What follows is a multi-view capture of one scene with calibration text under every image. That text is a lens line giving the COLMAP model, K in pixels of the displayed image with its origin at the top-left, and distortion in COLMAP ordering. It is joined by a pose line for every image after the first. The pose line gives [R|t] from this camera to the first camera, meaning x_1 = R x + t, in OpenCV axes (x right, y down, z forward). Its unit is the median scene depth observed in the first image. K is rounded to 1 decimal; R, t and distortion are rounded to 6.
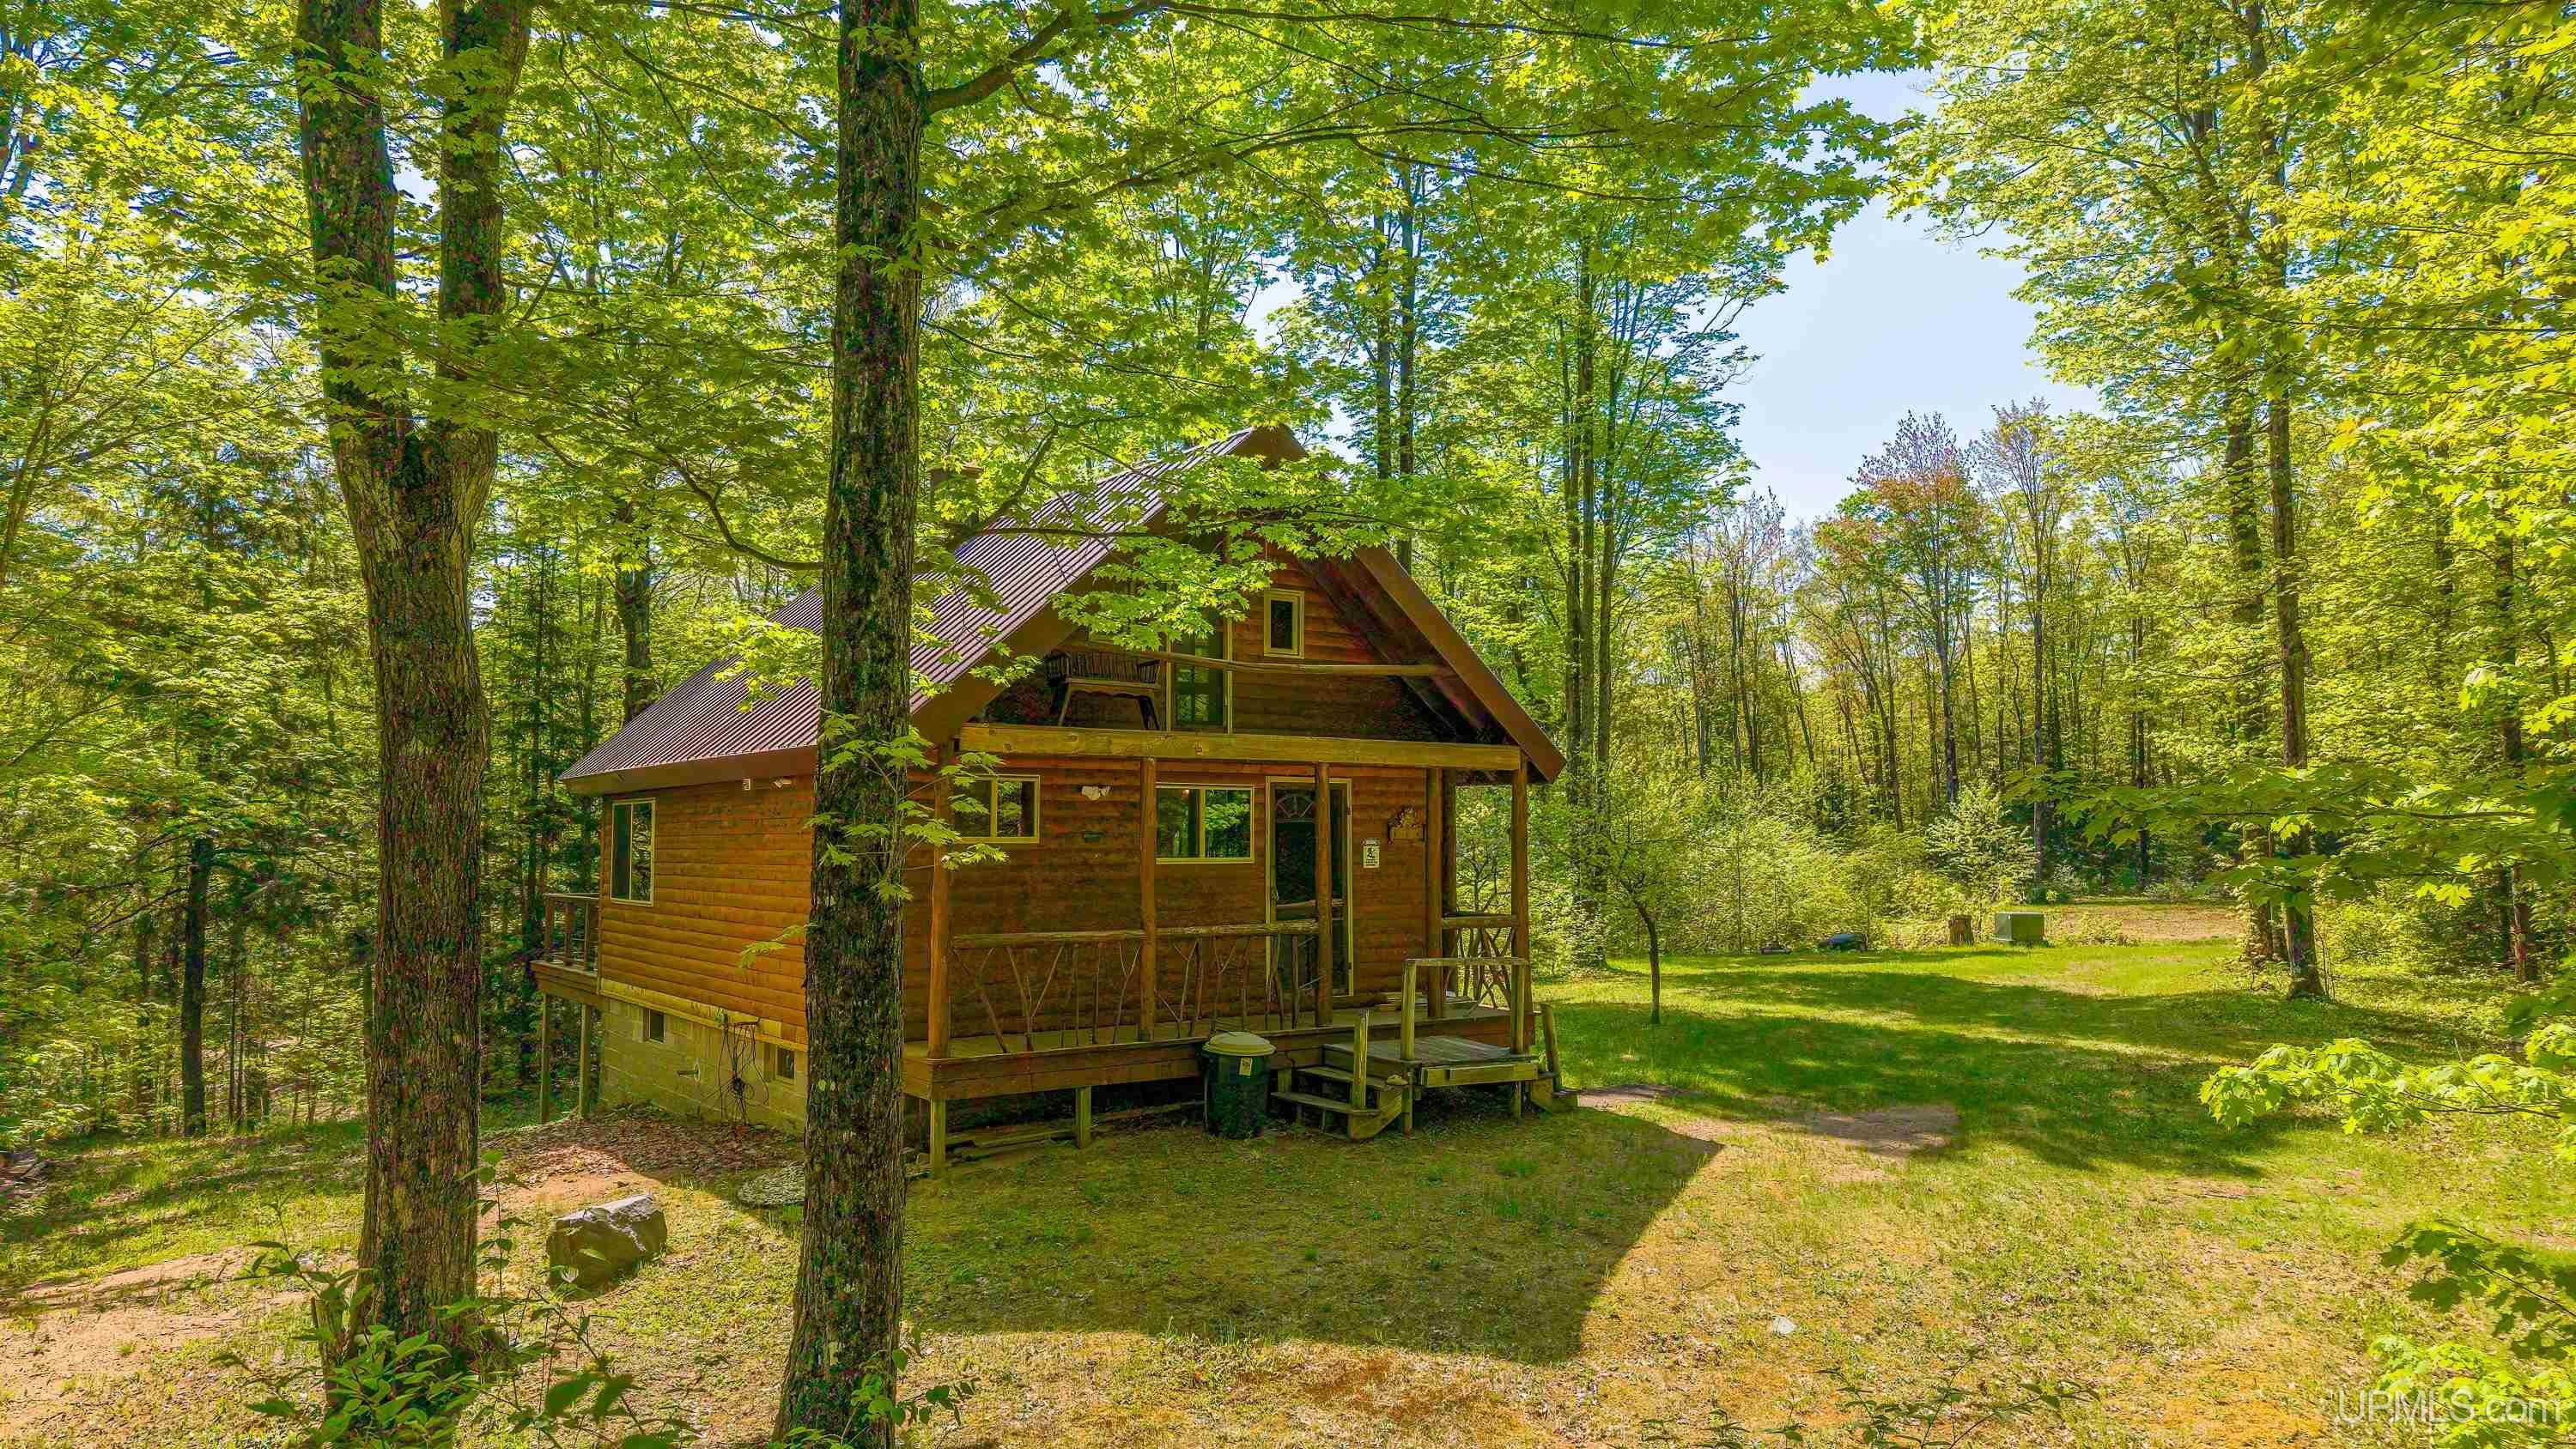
lens RADIAL K [[1697.4, 0, 1288.0], [0, 1697.4, 724.5], [0, 0, 1]] dist [0.051312, -0.049739]
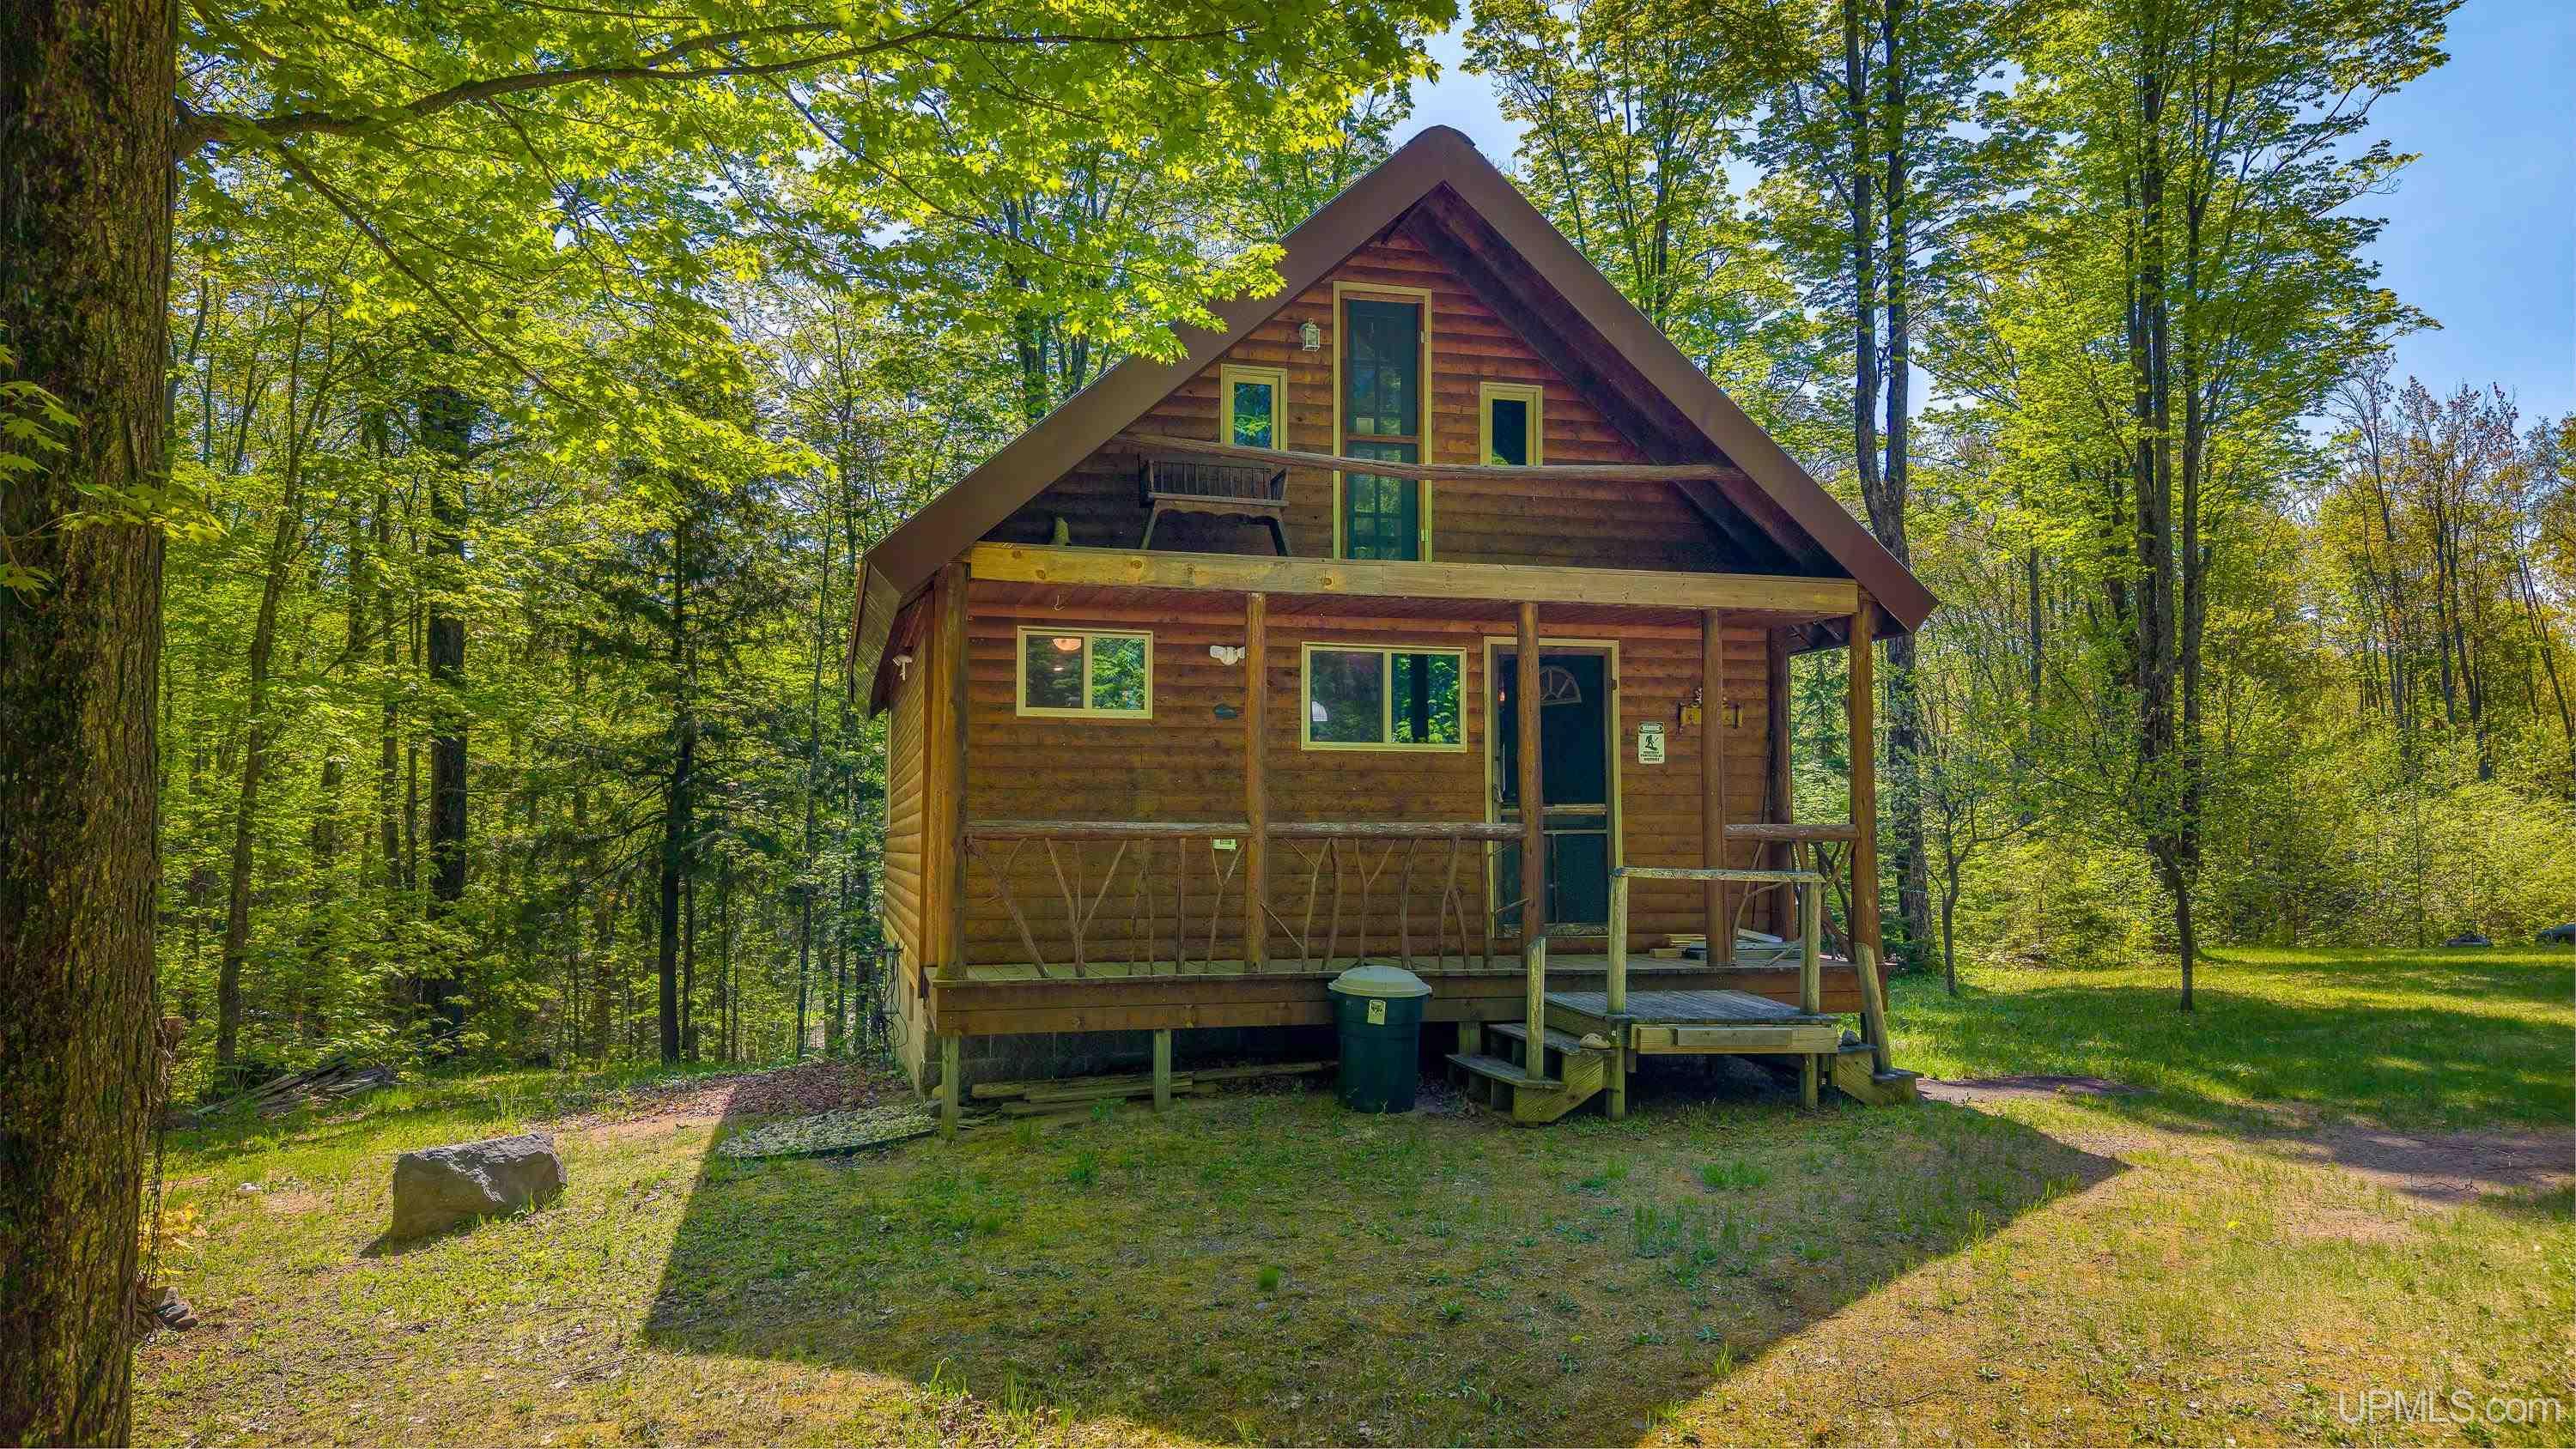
lens RADIAL K [[1697.4, 0, 1288.0], [0, 1697.4, 724.5], [0, 0, 1]] dist [0.051312, -0.049739]
pose [[0.937457, -0.025480, -0.347167, 0.177632], [0.024932, 0.999671, -0.006045, 0.077535], [0.347207, -0.002988, 0.937784, 0.293420]]
